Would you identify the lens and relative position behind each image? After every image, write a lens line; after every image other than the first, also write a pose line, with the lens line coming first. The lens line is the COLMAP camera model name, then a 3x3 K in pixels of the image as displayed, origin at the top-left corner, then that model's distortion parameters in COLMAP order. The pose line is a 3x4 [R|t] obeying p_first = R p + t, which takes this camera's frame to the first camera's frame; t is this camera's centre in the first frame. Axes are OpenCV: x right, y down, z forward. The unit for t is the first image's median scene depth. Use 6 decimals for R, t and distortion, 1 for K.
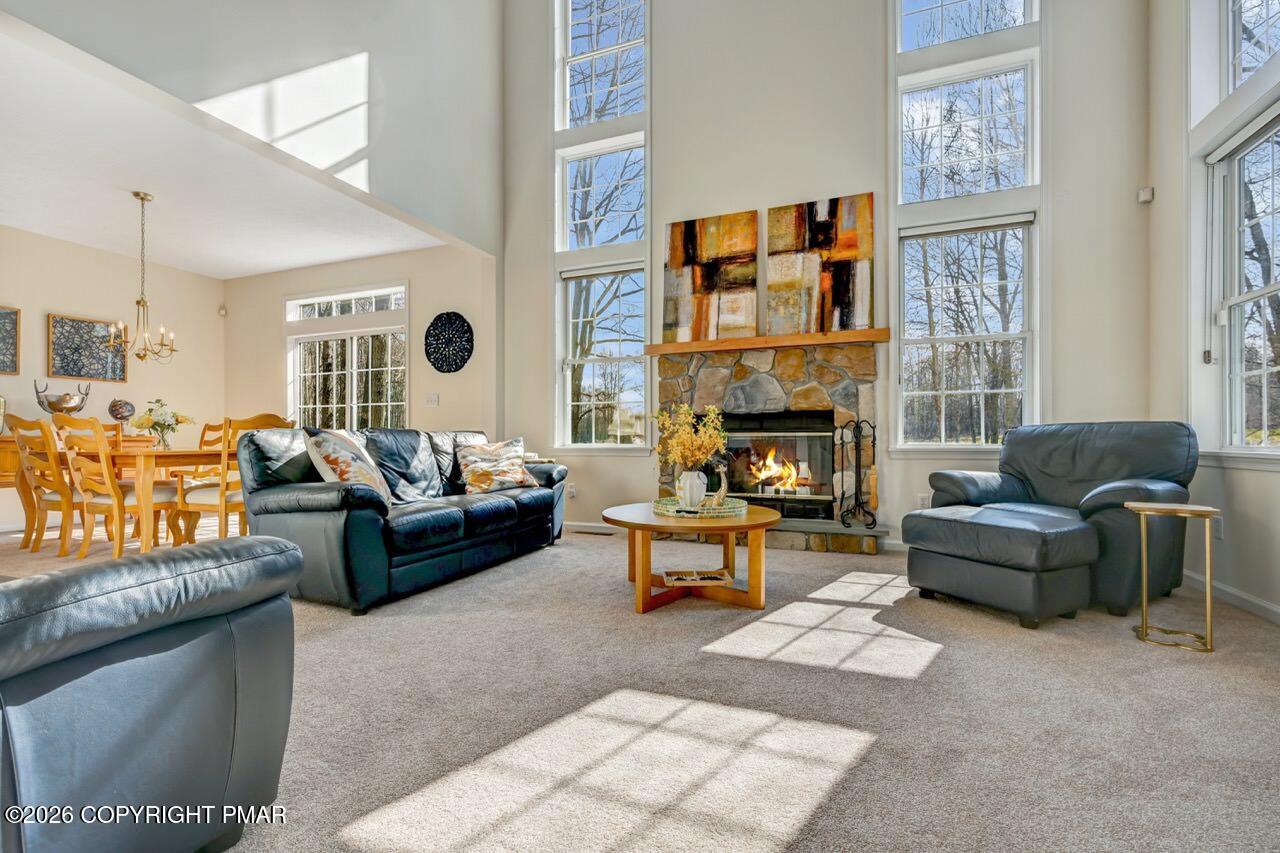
lens RADIAL K [[552.6, 0, 637.4], [0, 552.6, 437.1], [0, 0, 1]] dist [-0.000315, -0.001133]
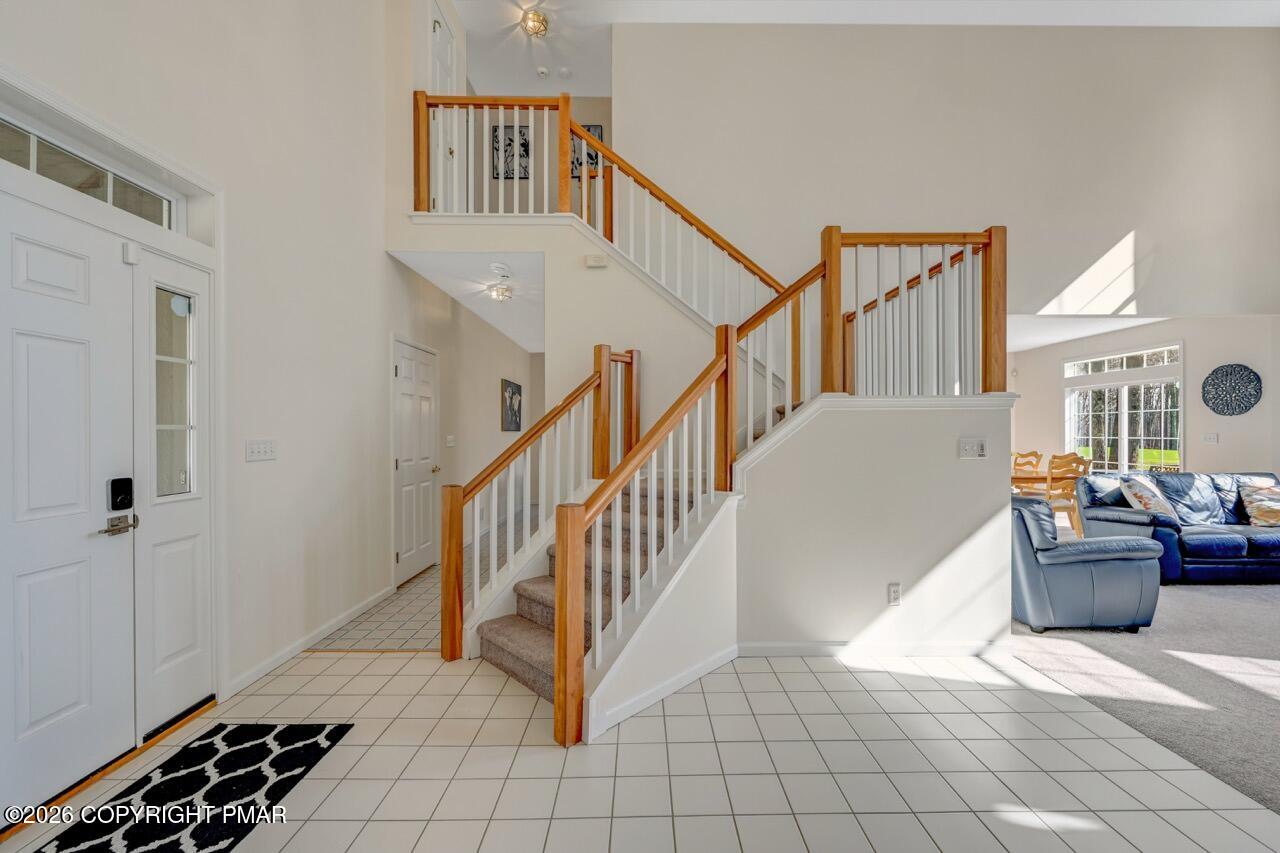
lens RADIAL K [[502.0, 0, 650.1], [0, 502.0, 434.2], [0, 0, 1]] dist [-0.000509, 0.000183]
pose [[0.378153, 0.004772, -0.925731, 0.237925], [0.004154, 0.999968, 0.006852, -0.118244], [0.925734, -0.006437, 0.378121, -0.723341]]
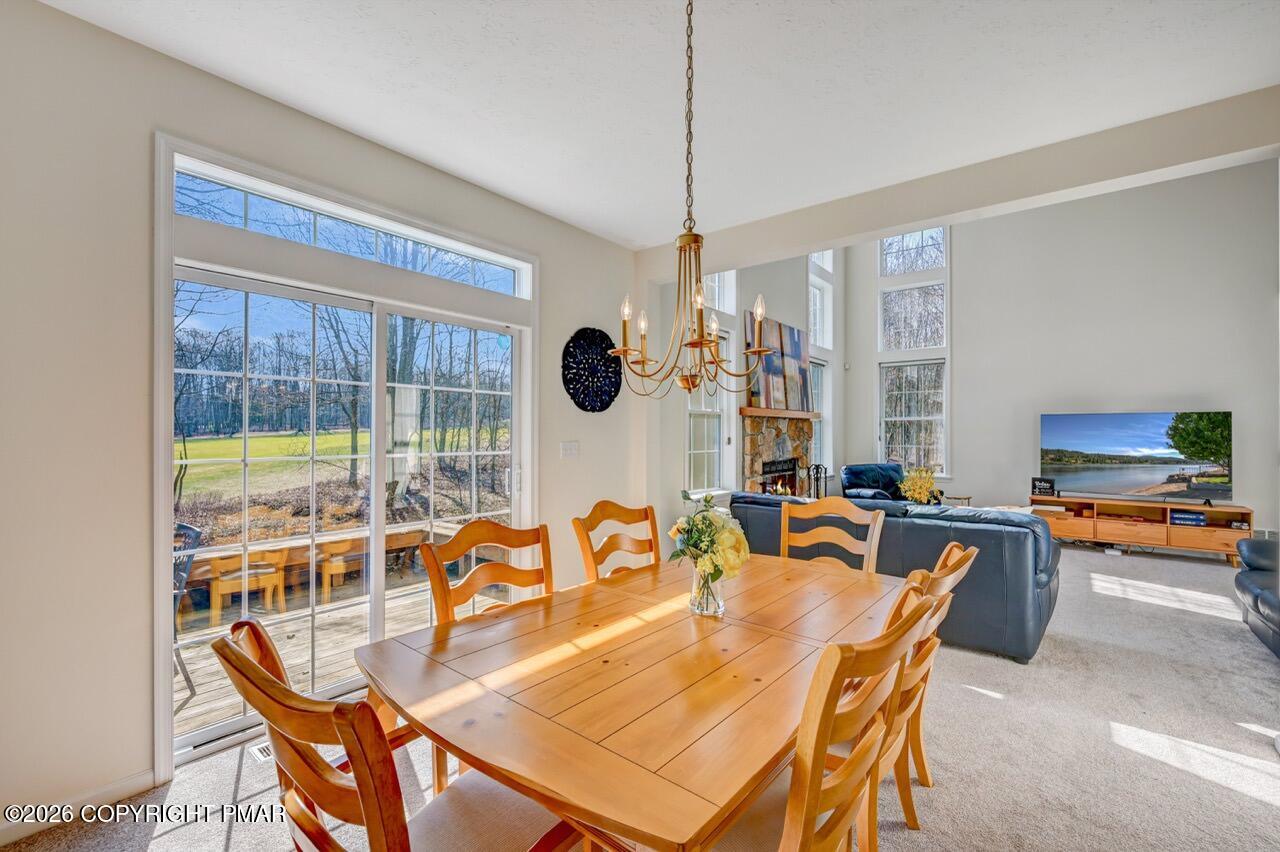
lens RADIAL K [[552.6, 0, 642.3], [0, 552.6, 432.2], [0, 0, 1]] dist [-0.000315, -0.001133]
pose [[0.299229, 0.006275, 0.954161, -1.348431], [-0.008592, 0.999956, -0.003882, -0.115048], [-0.954143, -0.007036, 0.299270, 0.949456]]
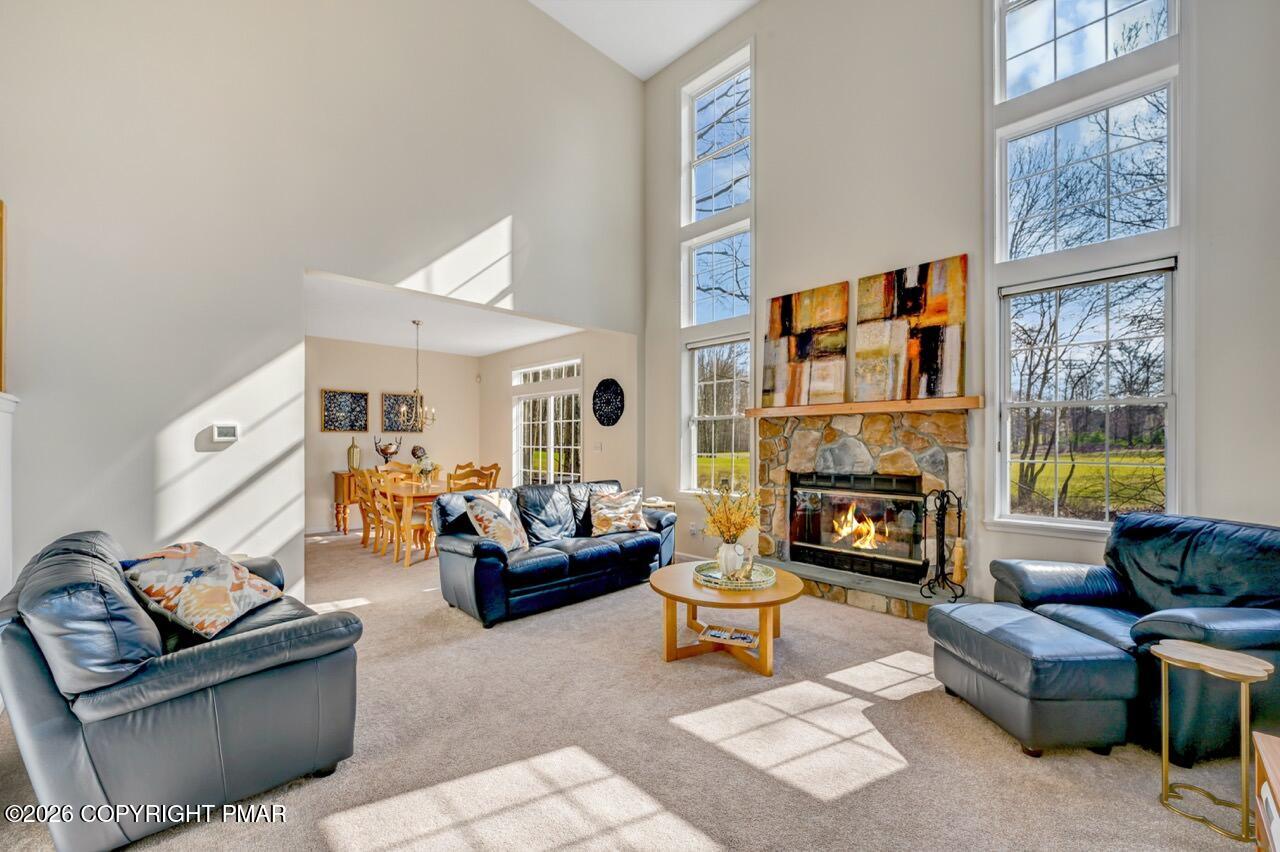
lens RADIAL K [[503.8, 0, 636.6], [0, 503.8, 439.9], [0, 0, 1]] dist [0.000002, -0.000308]
pose [[0.913375, 0.001979, -0.407114, 0.252511], [-0.002374, 0.999997, -0.000465, -0.112140], [0.407112, 0.001391, 0.913377, -0.042184]]
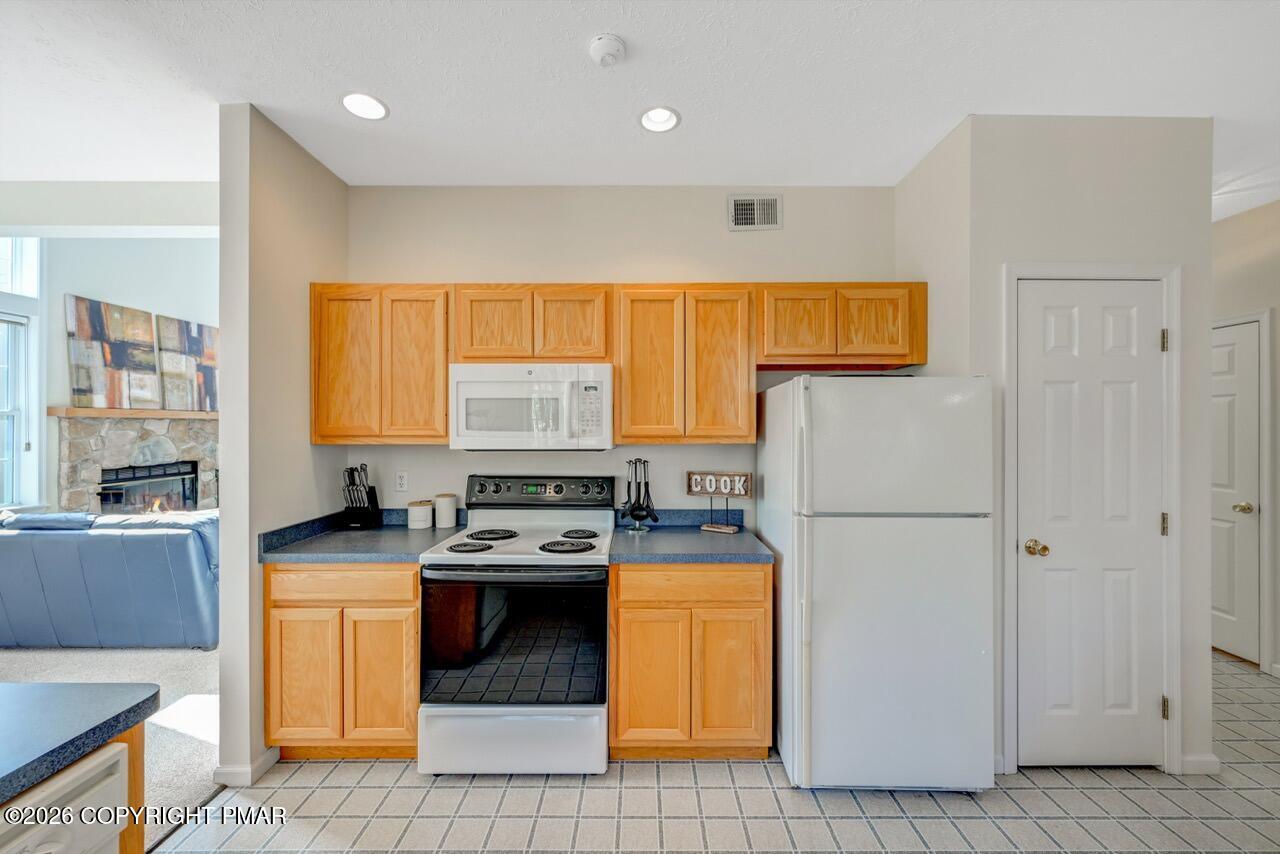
lens RADIAL K [[502.0, 0, 651.3], [0, 502.0, 425.2], [0, 0, 1]] dist [-0.000509, 0.000183]
pose [[-0.364179, 0.003770, 0.931321, -1.421326], [-0.006308, 0.999959, -0.006515, -0.146266], [-0.931308, -0.008247, -0.364140, 0.329245]]
